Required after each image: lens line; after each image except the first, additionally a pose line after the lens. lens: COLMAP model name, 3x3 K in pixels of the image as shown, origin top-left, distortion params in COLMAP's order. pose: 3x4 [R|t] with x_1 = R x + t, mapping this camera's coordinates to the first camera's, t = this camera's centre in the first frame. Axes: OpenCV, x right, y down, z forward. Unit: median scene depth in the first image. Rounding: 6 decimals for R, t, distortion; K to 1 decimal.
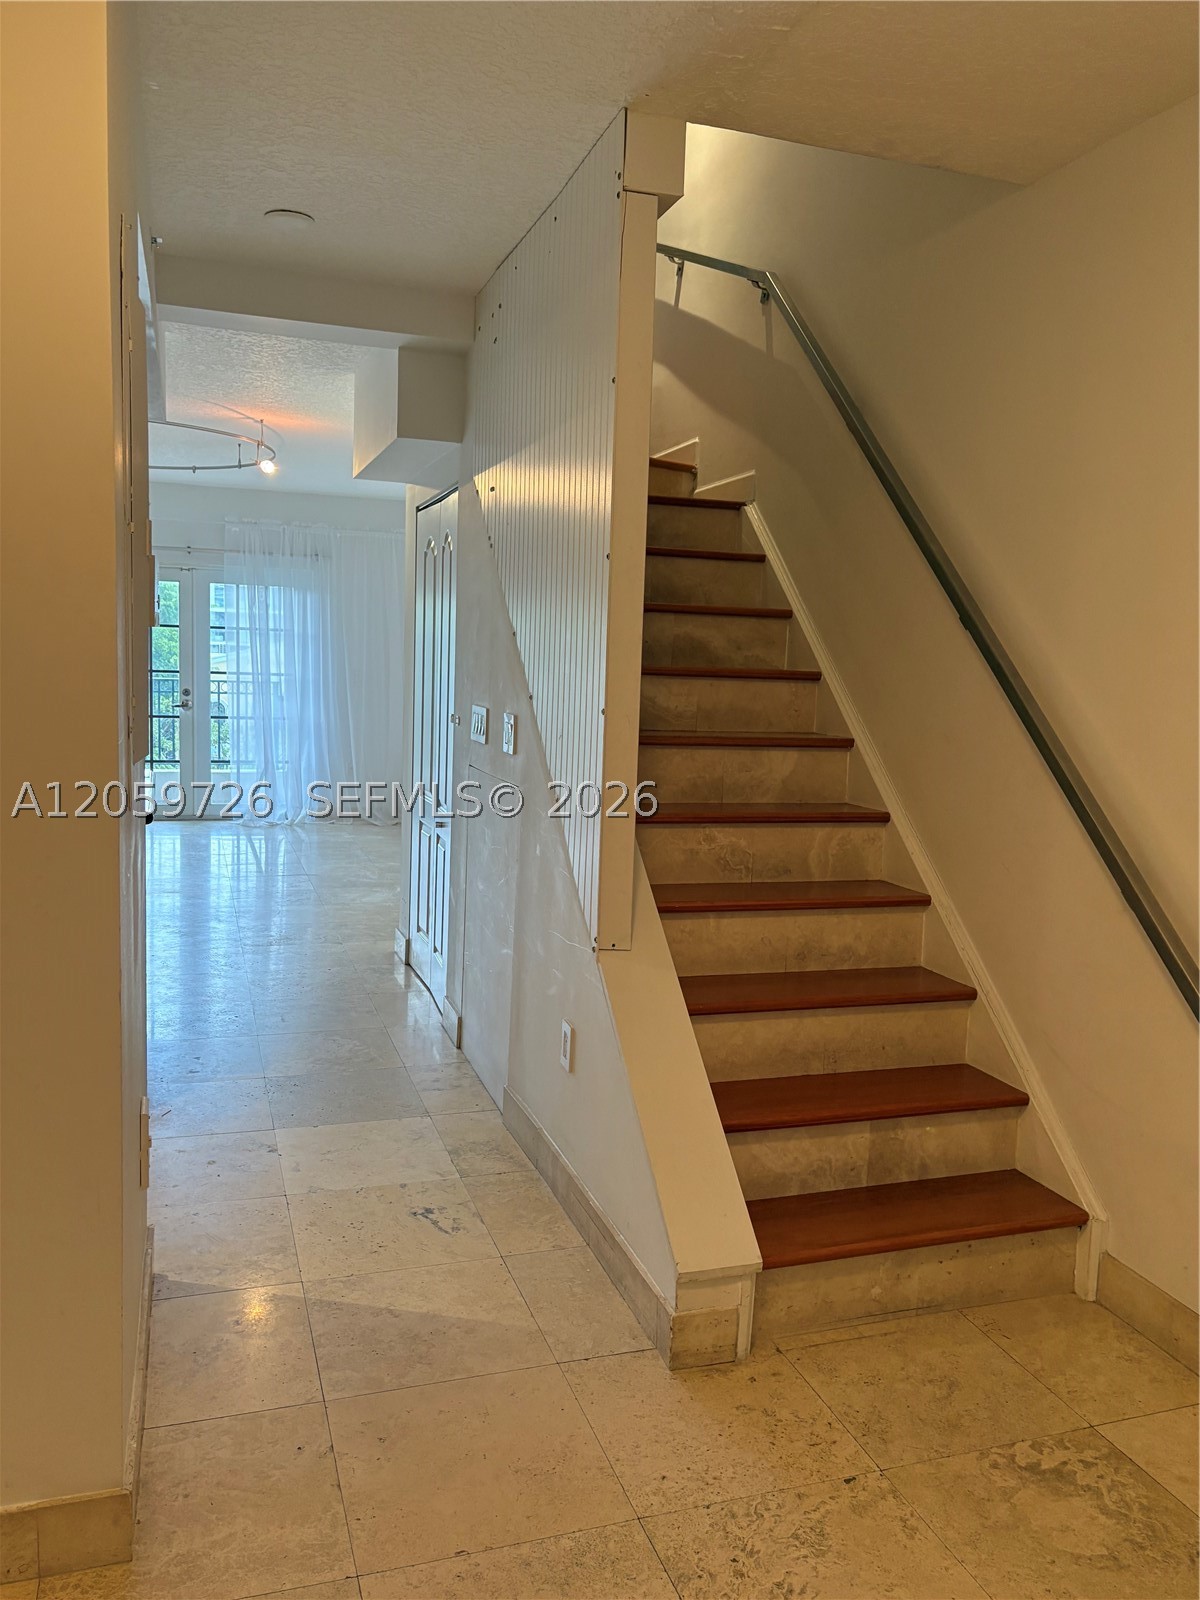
lens RADIAL K [[1215.4, 0, 600.0], [0, 1215.4, 800.0], [0, 0, 1]] dist [-0.004582, -0.001275]
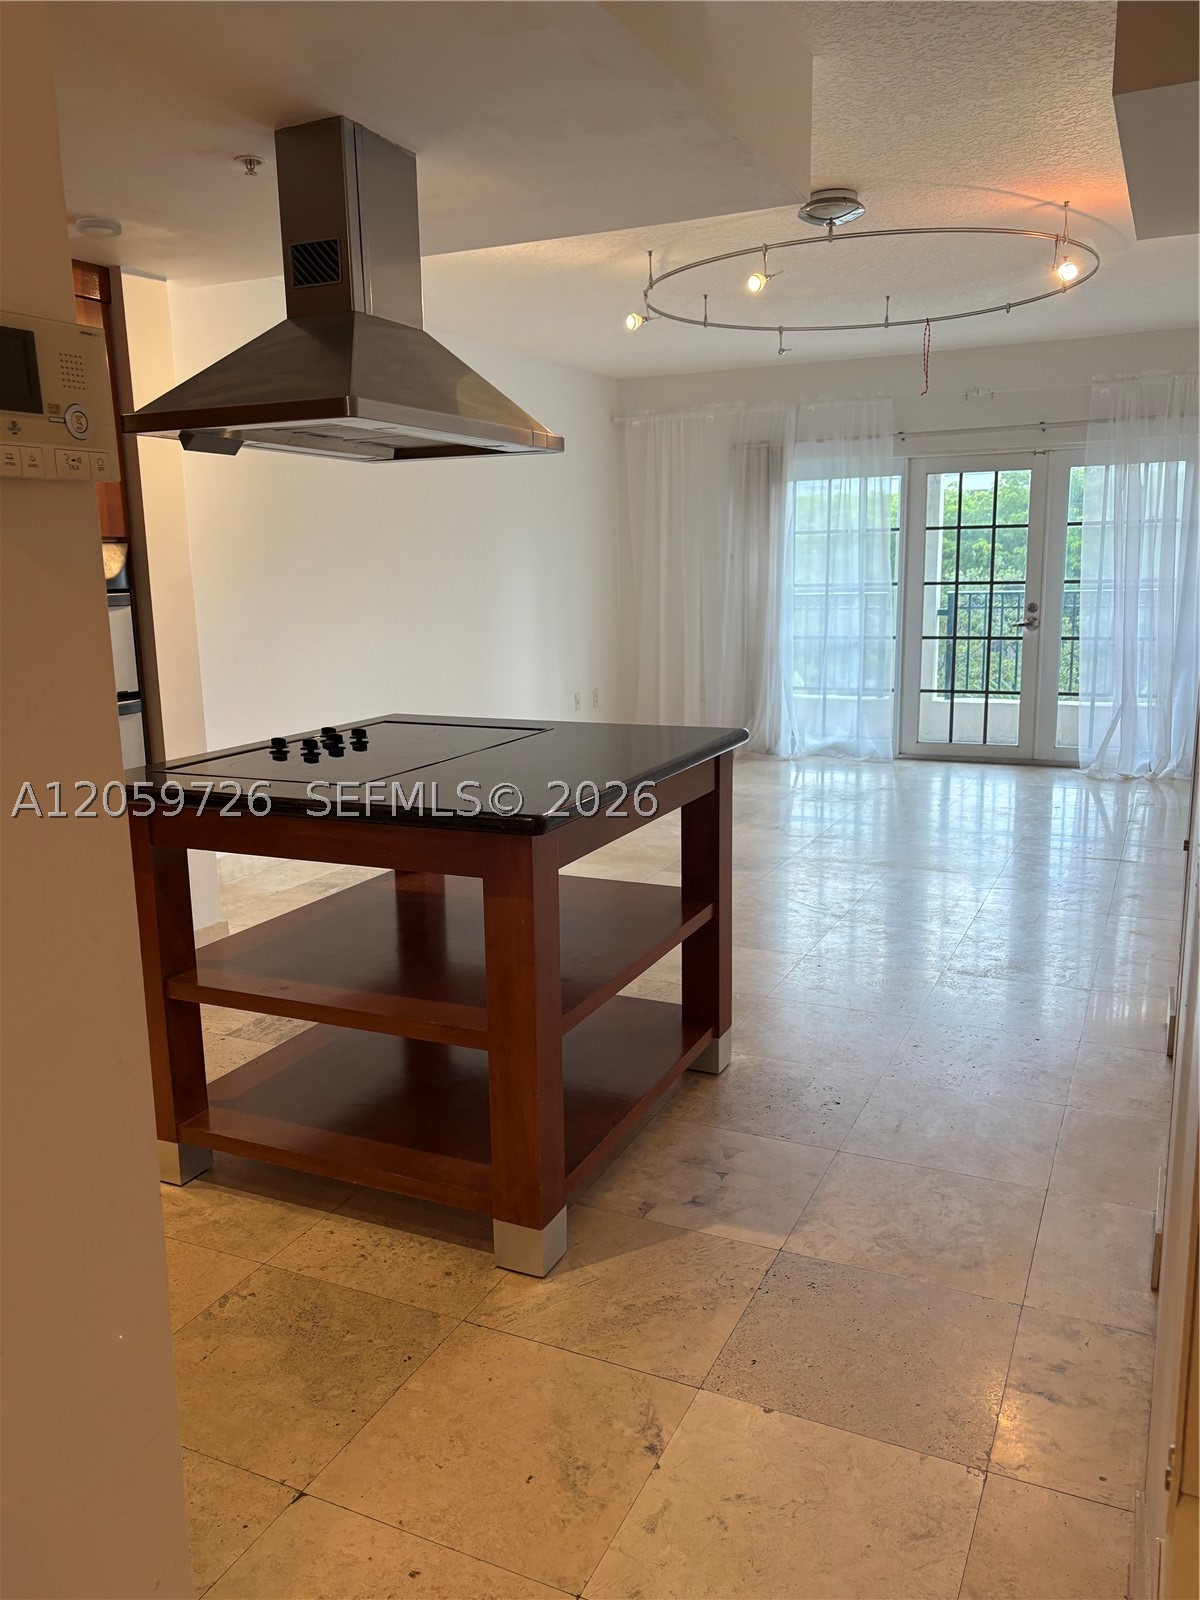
lens RADIAL K [[1214.8, 0, 621.1], [0, 1214.8, 799.4], [0, 0, 1]] dist [0.059803, 0.000554]
pose [[0.729523, 0.085639, -0.678573, 0.026697], [-0.039492, 0.995749, 0.083211, -0.018211], [0.682815, -0.033906, 0.729804, 0.207779]]
